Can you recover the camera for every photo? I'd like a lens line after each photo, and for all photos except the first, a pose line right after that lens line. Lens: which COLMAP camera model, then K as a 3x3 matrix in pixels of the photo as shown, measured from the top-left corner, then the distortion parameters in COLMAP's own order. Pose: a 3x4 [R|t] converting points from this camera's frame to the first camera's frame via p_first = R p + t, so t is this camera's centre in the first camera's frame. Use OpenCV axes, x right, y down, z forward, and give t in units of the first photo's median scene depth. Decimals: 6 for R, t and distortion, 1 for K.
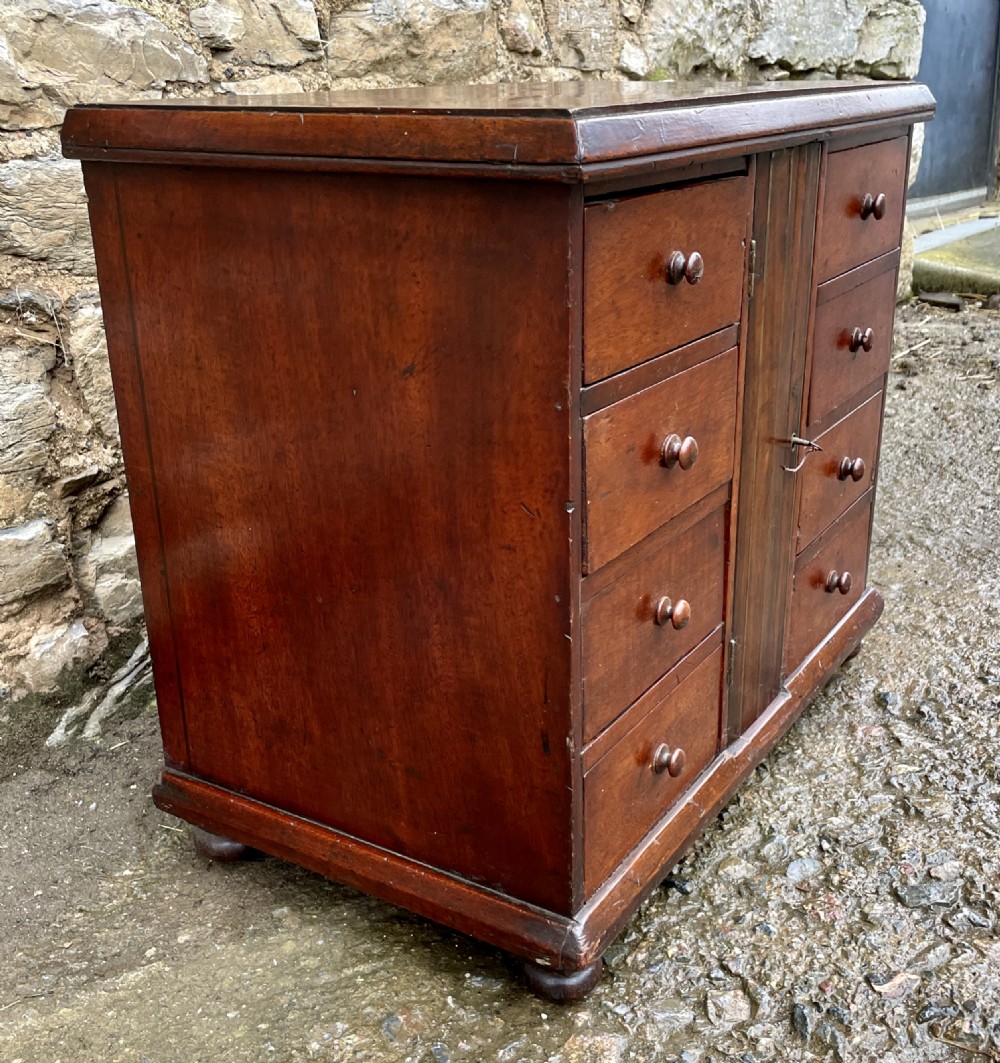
lens RADIAL K [[1244.3, 0, 516.4], [0, 1244.3, 509.8], [0, 0, 1]] dist [0.043374, 0.000000]
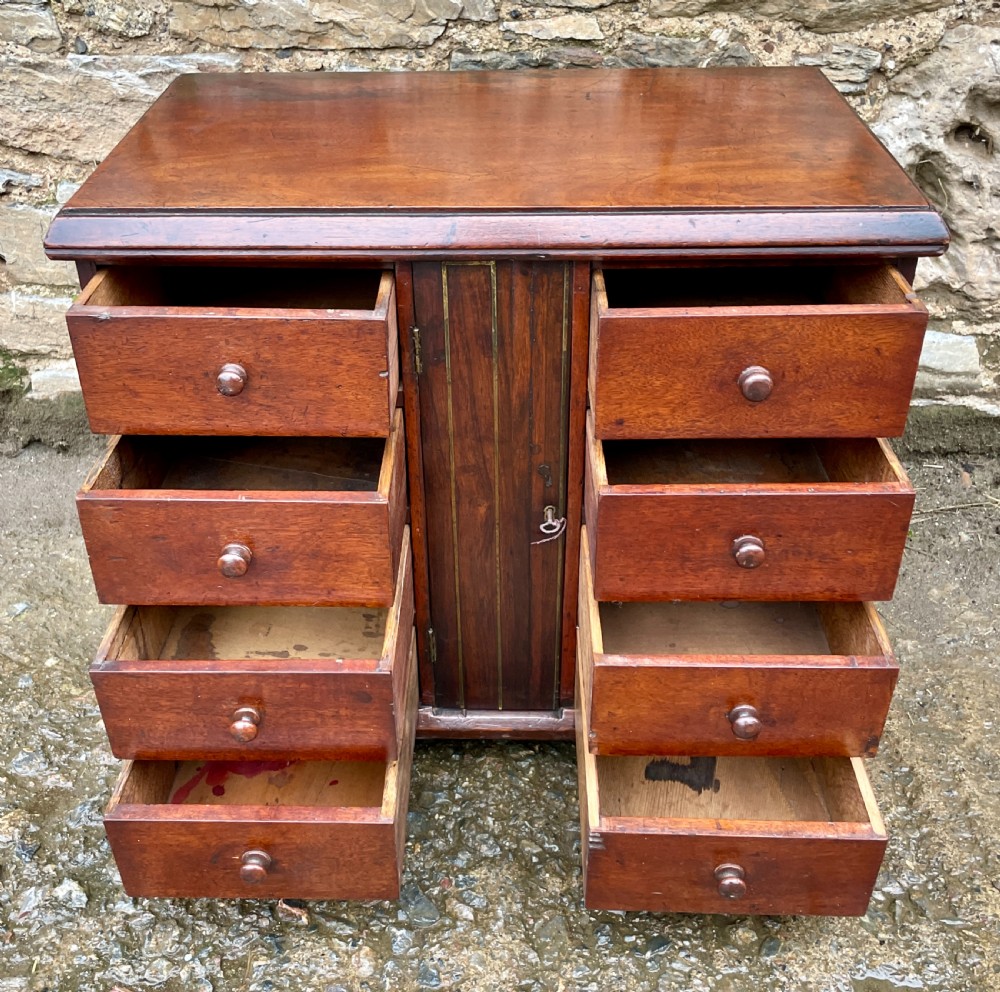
lens RADIAL K [[1126.7, 0, 474.8], [0, 1126.7, 456.9], [0, 0, 1]] dist [0.038702, 0.000000]
pose [[0.512641, 0.474834, -0.715354, 0.881004], [-0.286357, 0.880011, 0.378919, -0.455876], [0.809443, 0.010597, 0.587102, 0.412032]]
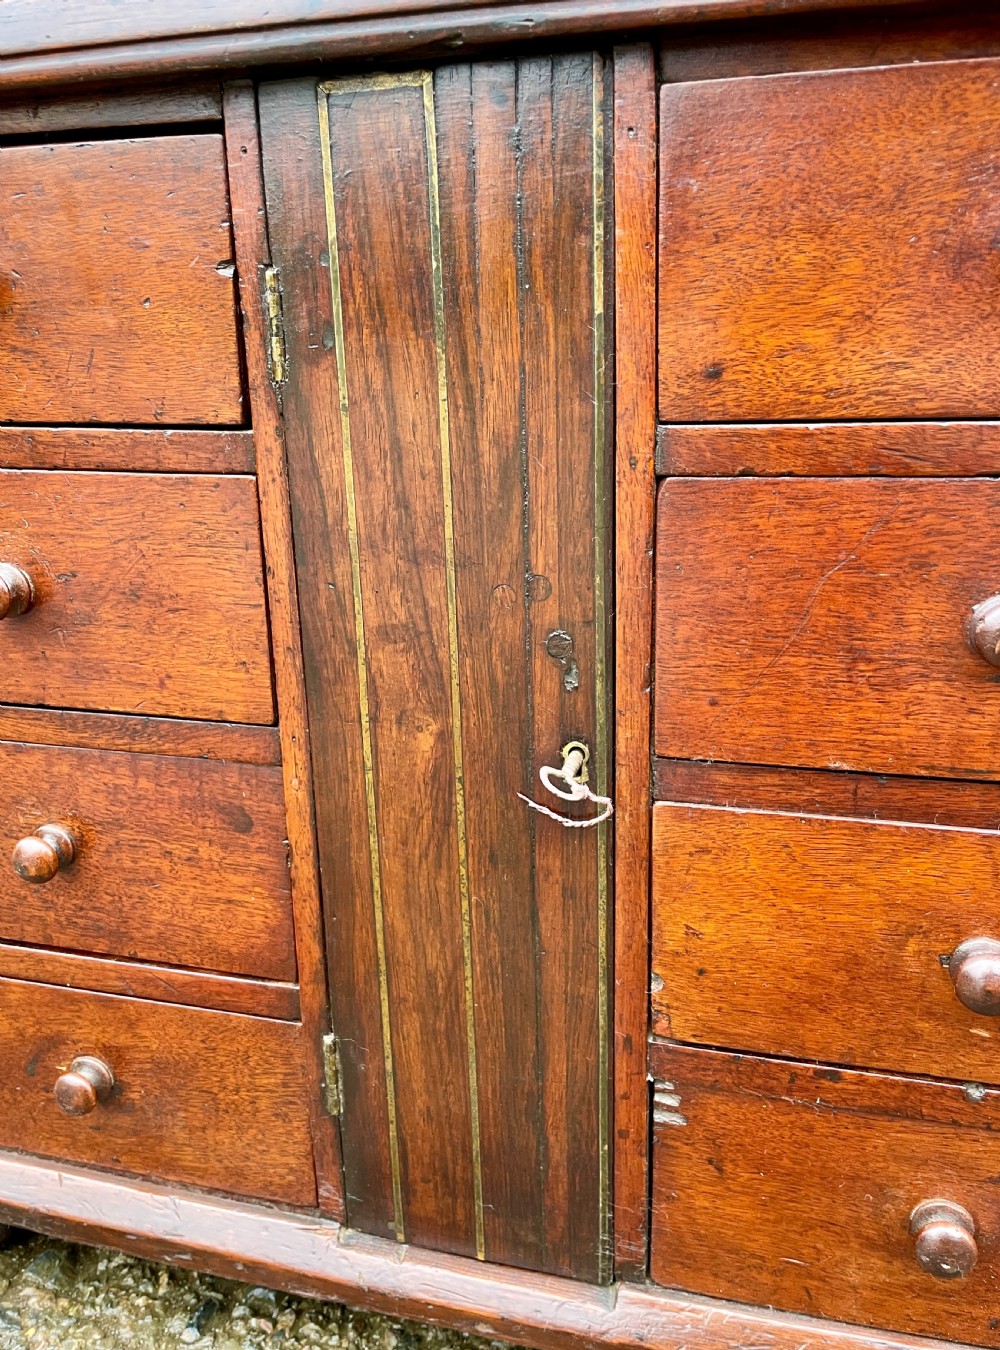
lens RADIAL K [[1124.6, 0, 481.8], [0, 1124.6, 645.3], [0, 0, 1]] dist [0.055487, -0.095445]
pose [[0.276473, 0.277726, -0.920017, 0.597700], [-0.305410, 0.933094, 0.189896, -0.167237], [0.911201, 0.228481, 0.342796, 0.859028]]
